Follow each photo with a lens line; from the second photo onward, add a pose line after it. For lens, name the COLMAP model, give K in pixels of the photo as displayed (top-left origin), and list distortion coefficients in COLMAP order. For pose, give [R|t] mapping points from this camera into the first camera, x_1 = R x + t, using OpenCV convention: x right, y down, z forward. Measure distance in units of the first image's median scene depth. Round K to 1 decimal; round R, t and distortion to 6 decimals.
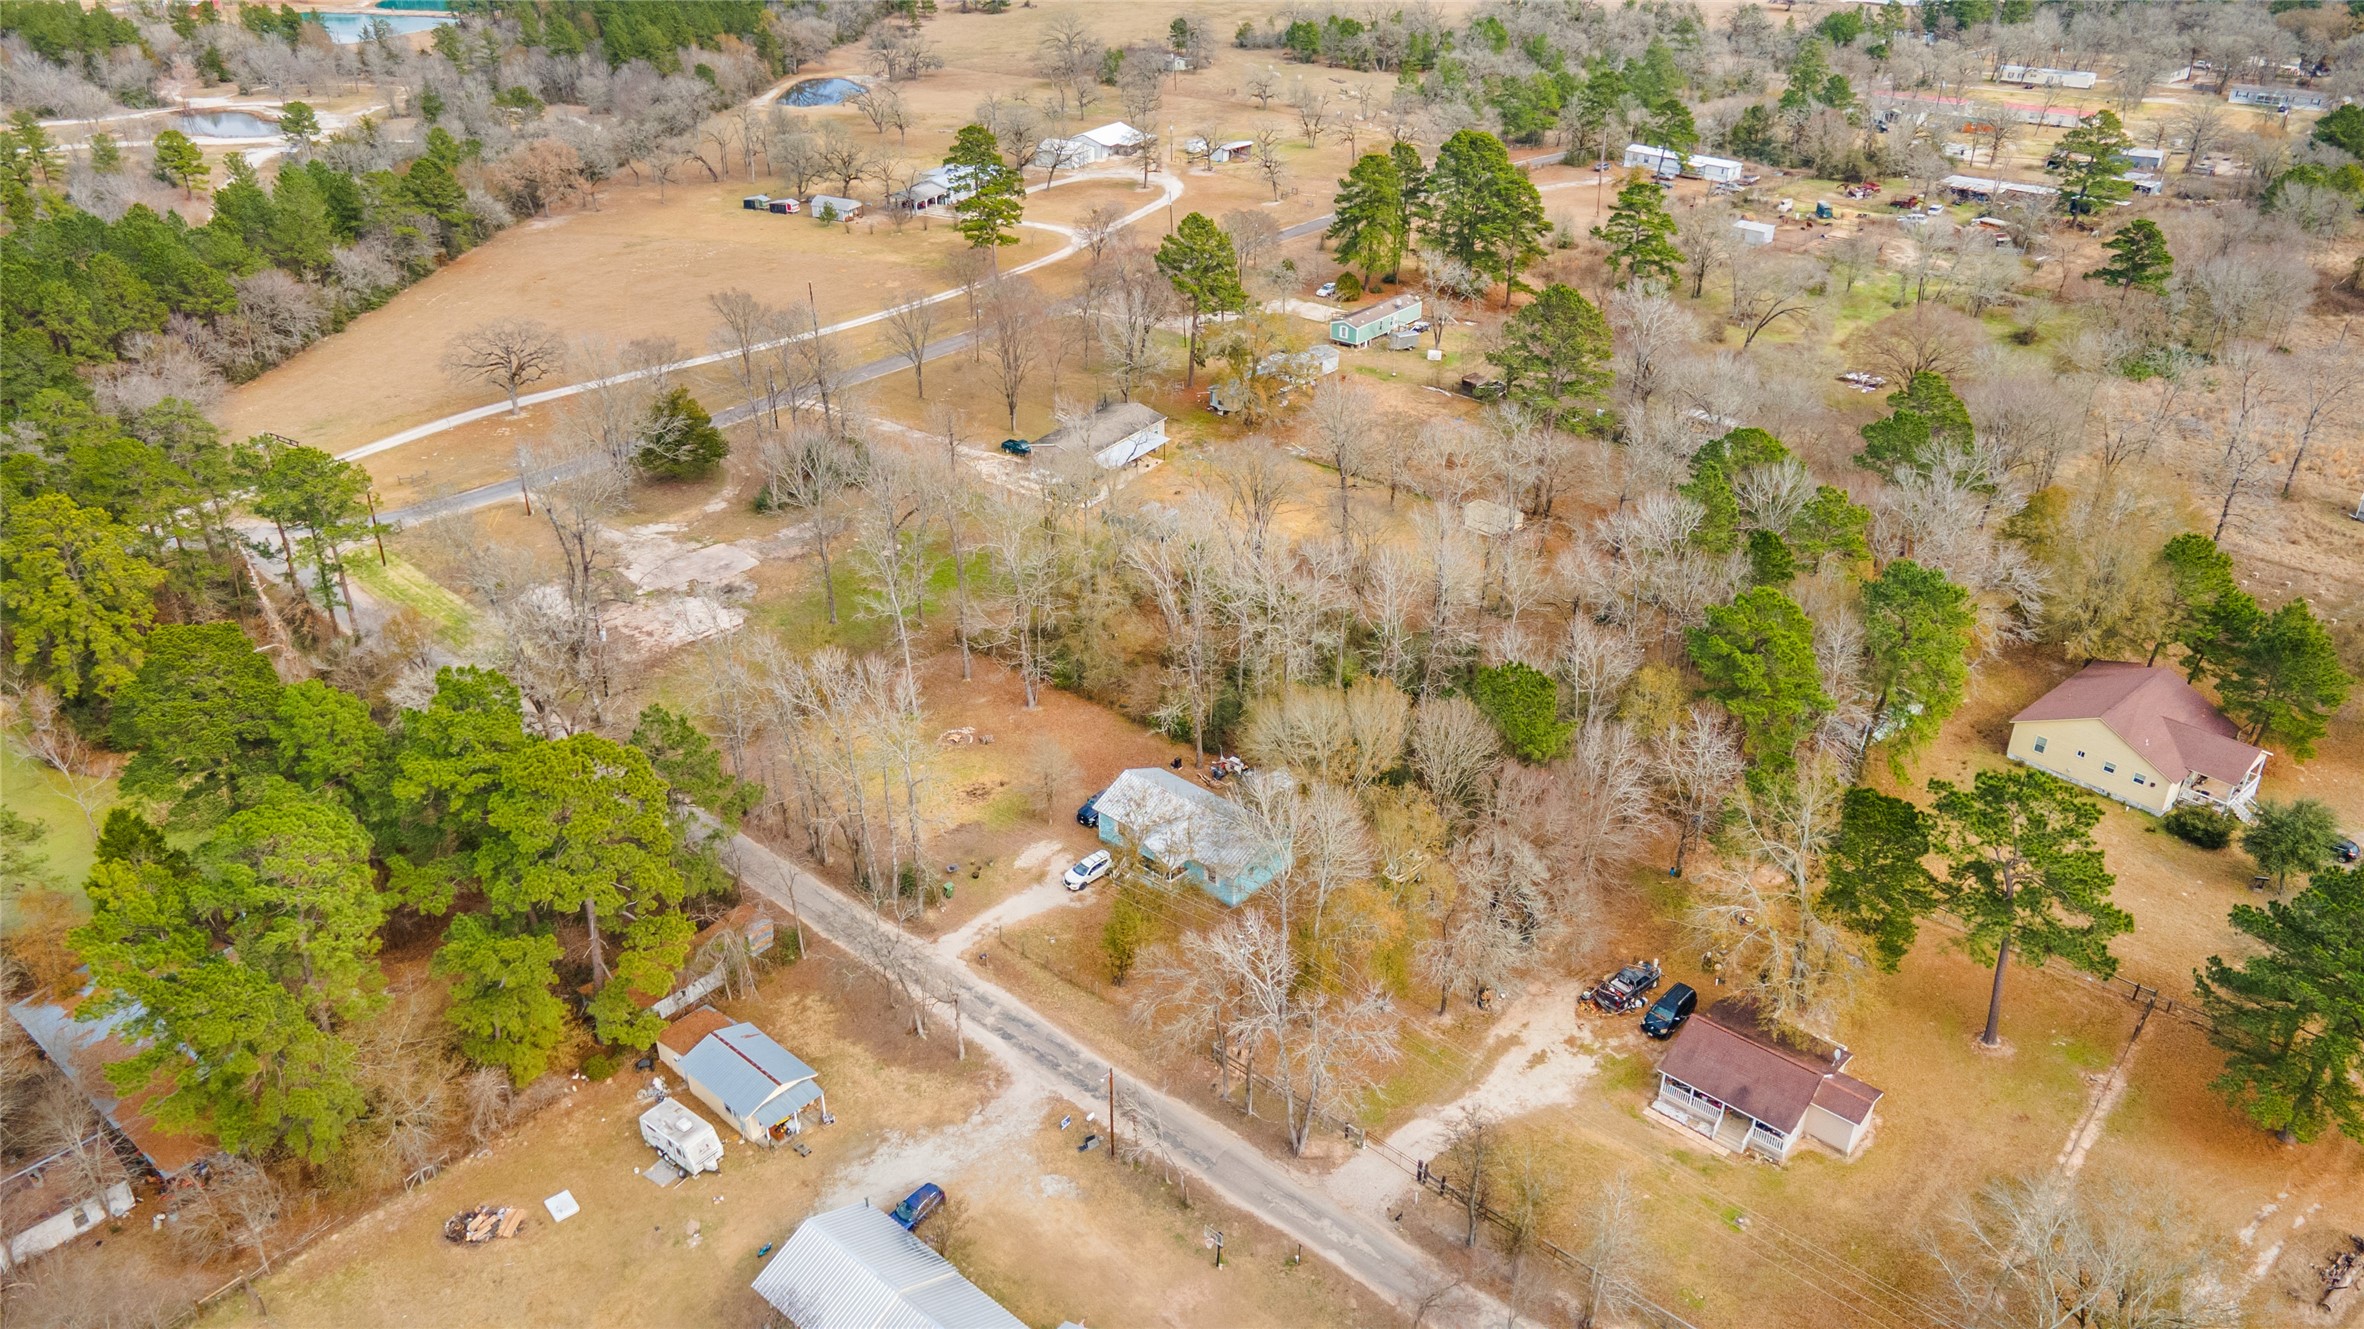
lens RADIAL K [[1722.7, 0, 1182.0], [0, 1722.7, 664.5], [0, 0, 1]] dist [0.019945, 0.057211]
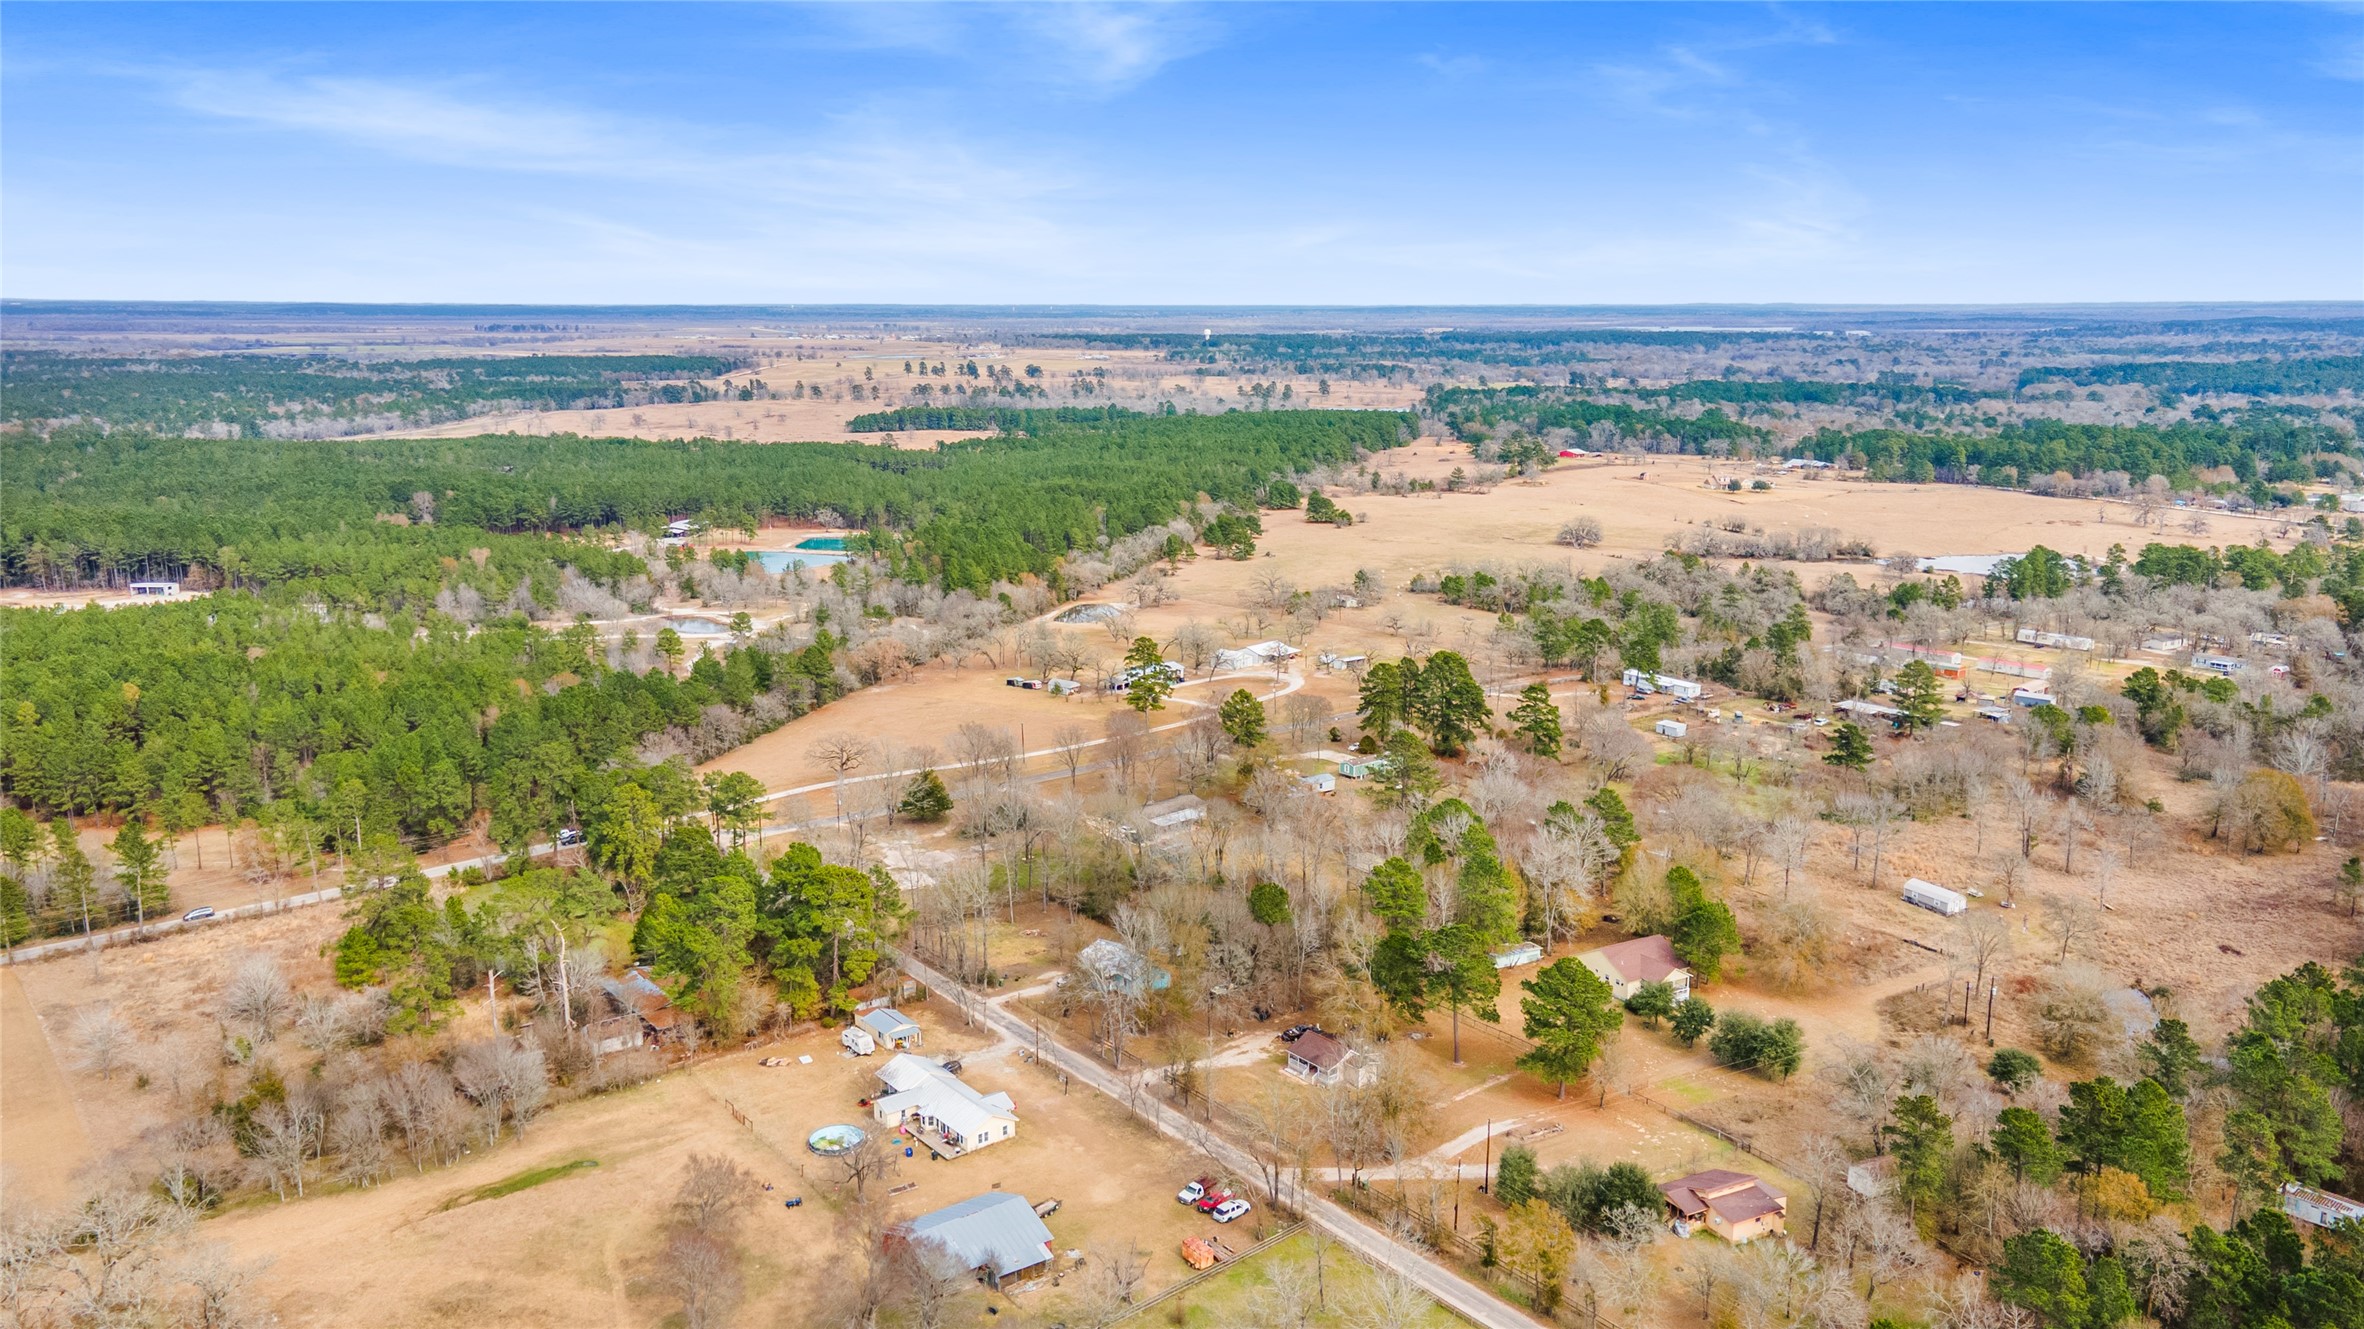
lens RADIAL K [[1722.7, 0, 1182.0], [0, 1722.7, 664.5], [0, 0, 1]] dist [0.019945, 0.057211]
pose [[0.982666, 0.039196, -0.181193, 0.162566], [-0.089917, 0.955501, -0.280949, 0.122458], [0.162118, 0.292371, 0.942463, -0.380566]]
